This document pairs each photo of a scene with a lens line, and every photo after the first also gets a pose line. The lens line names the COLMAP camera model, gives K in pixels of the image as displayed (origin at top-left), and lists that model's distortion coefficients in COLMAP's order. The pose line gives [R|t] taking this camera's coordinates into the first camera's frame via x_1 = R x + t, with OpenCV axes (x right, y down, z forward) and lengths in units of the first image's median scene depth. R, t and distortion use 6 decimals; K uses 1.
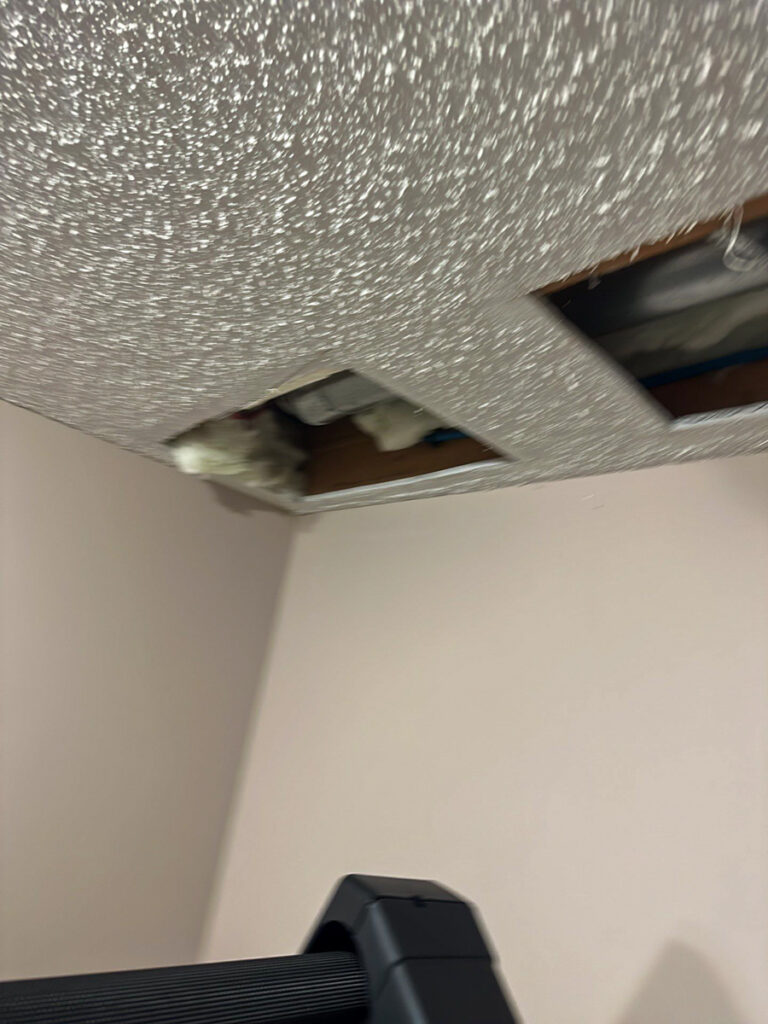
lens RADIAL K [[707.6, 0, 384.0], [0, 707.6, 512.0], [0, 0, 1]] dist [0.002146, -0.025900]
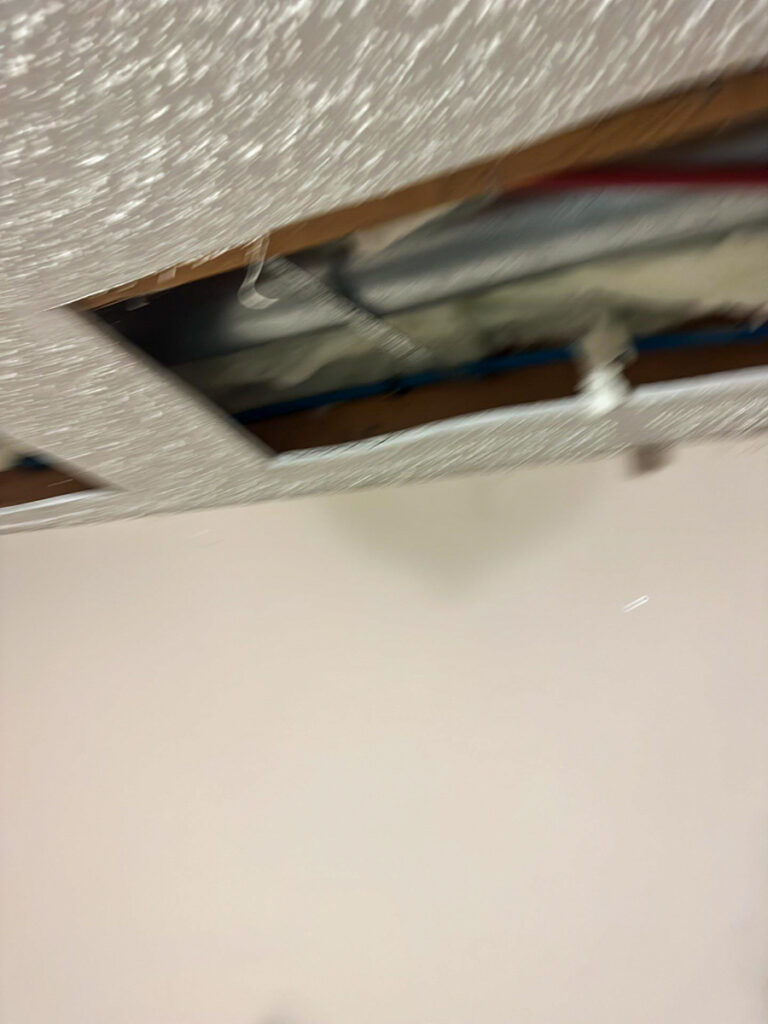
lens RADIAL K [[707.6, 0, 384.0], [0, 707.6, 512.0], [0, 0, 1]] dist [0.002146, -0.025900]
pose [[0.919231, 0.001889, 0.393715, 0.171168], [0.005431, 0.999832, -0.017478, -0.036338], [-0.393682, 0.018205, 0.919067, 0.061821]]
